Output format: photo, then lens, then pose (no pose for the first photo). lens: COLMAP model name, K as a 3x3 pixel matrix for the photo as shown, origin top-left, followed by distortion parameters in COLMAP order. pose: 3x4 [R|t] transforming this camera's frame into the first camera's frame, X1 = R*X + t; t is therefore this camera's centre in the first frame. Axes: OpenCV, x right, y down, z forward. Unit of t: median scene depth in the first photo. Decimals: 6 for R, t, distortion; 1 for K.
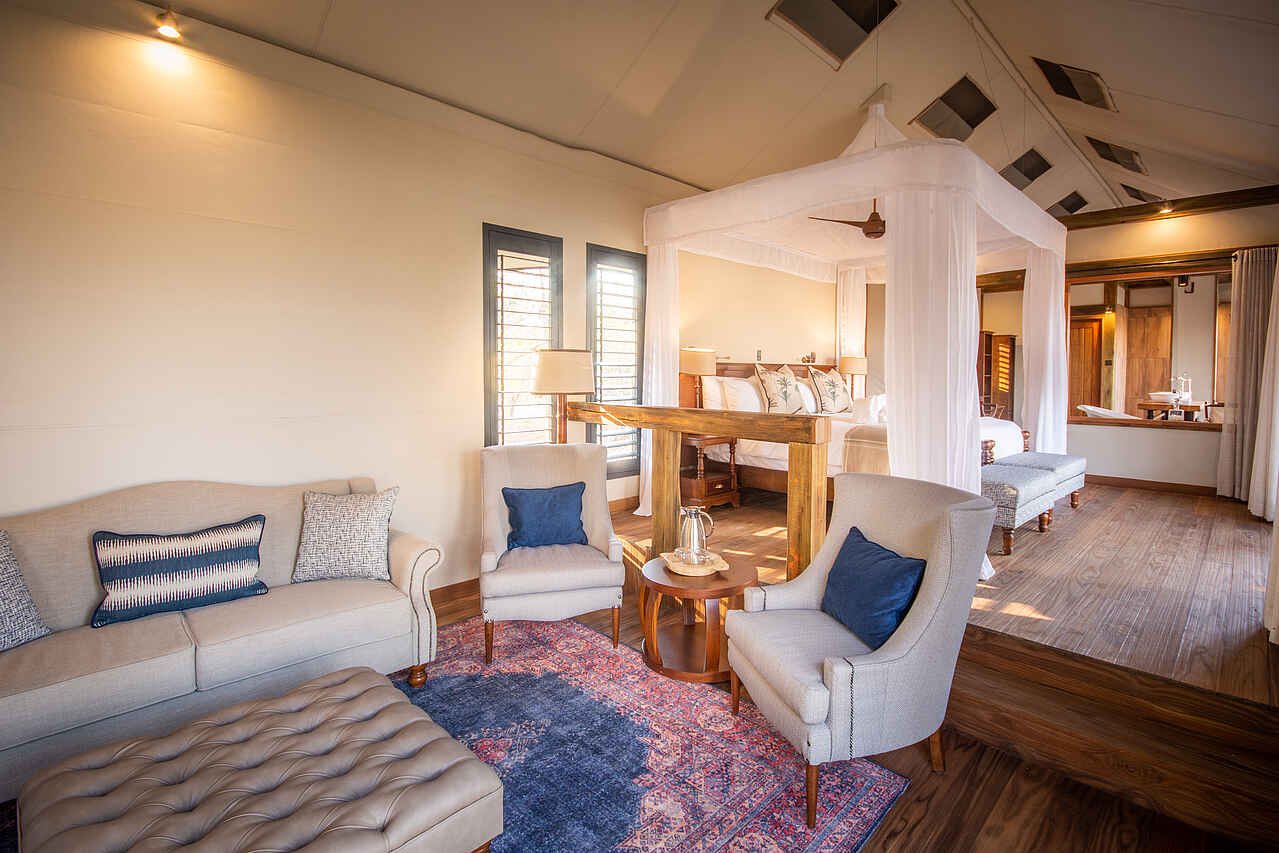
lens RADIAL K [[573.8, 0, 683.7], [0, 573.8, 378.0], [0, 0, 1]] dist [0.000027, -0.013303]
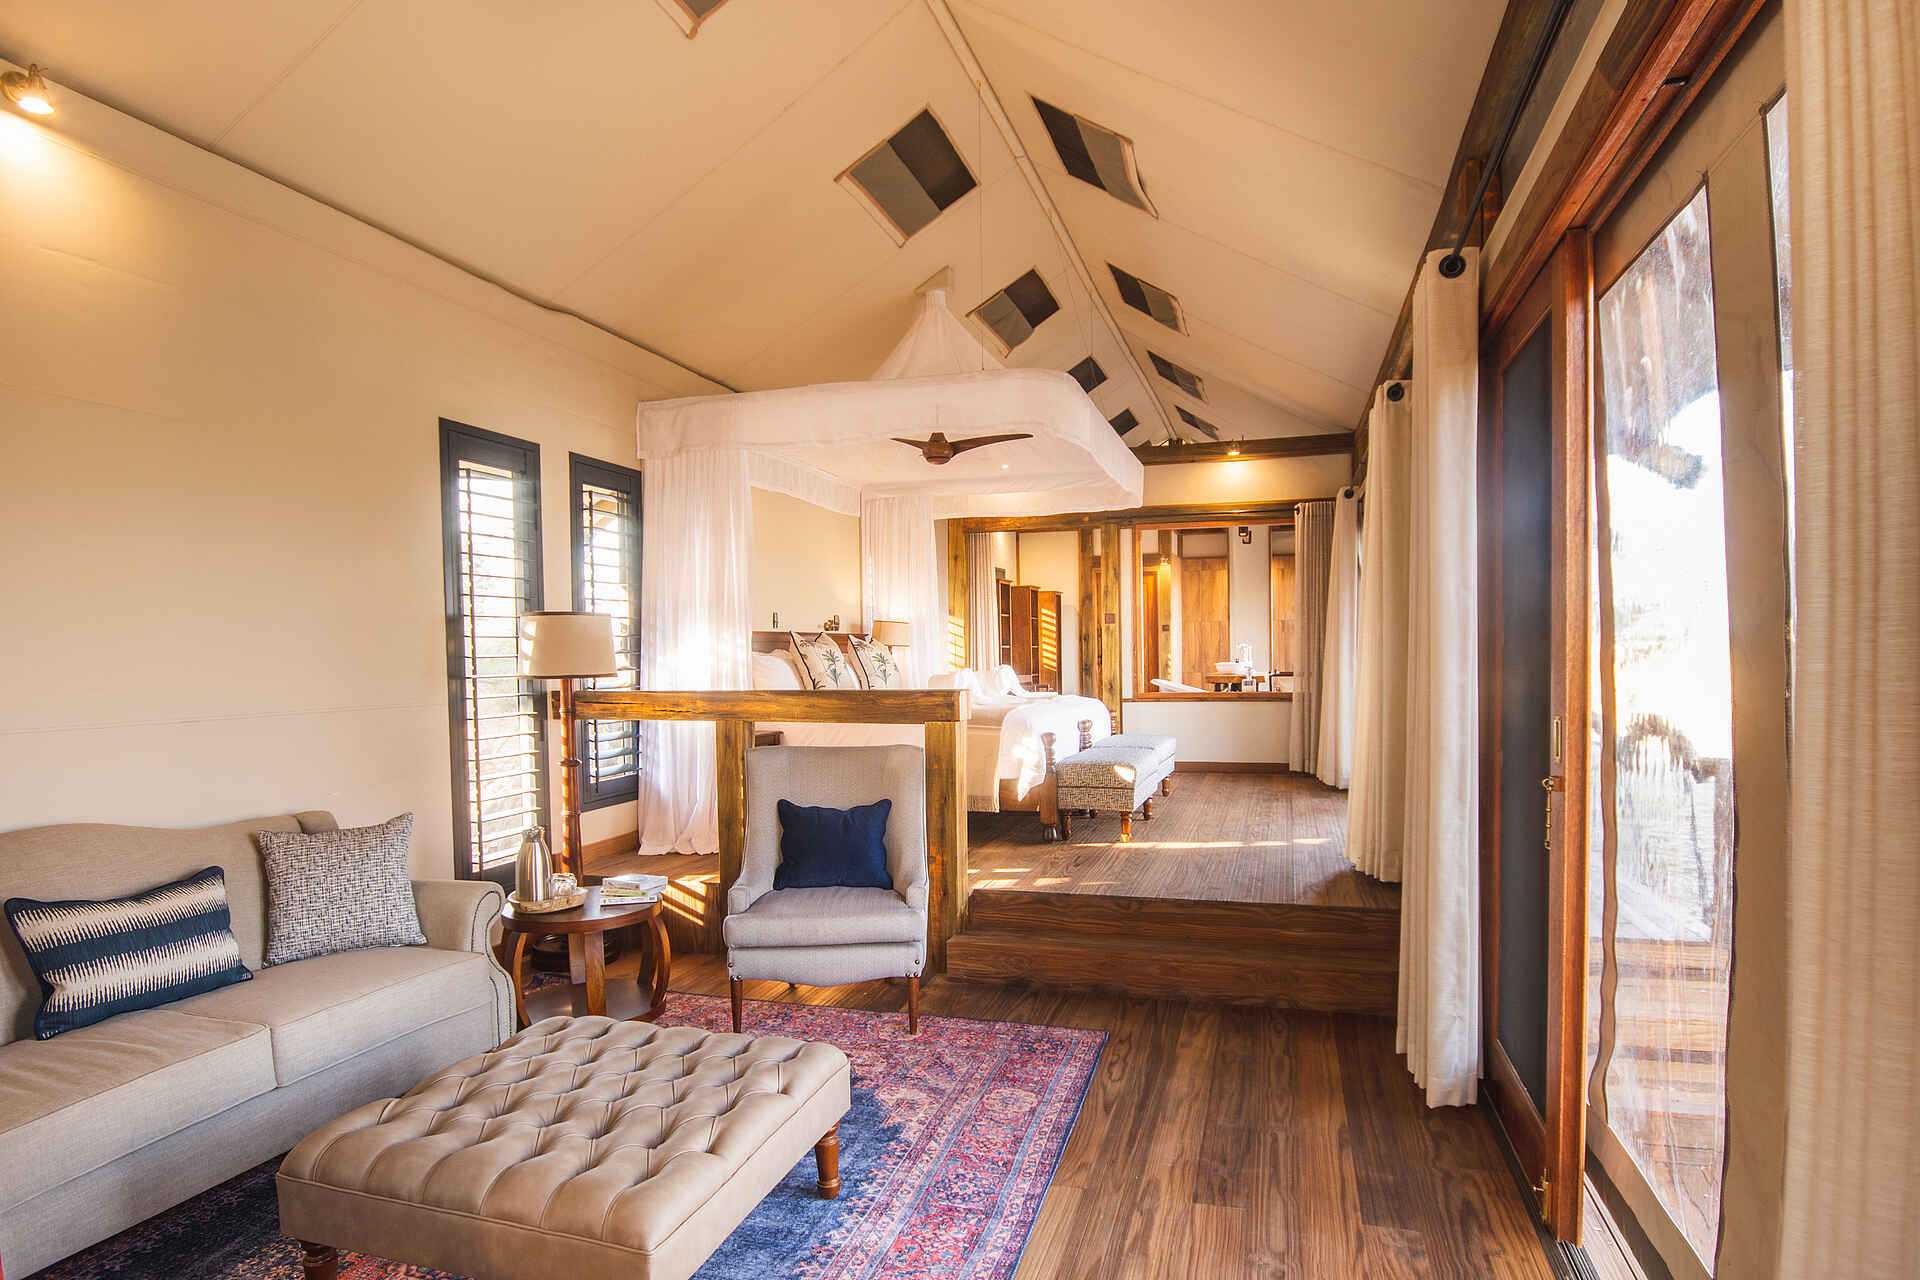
lens RADIAL K [[993.0, 0, 960.0], [0, 993.0, 640.0], [0, 0, 1]] dist [-0.074499, 0.000207]
pose [[0.894707, -0.014340, 0.446423, -0.232825], [0.023814, 0.999594, -0.015619, 0.008959], [-0.446018, 0.024605, 0.894686, -0.178972]]
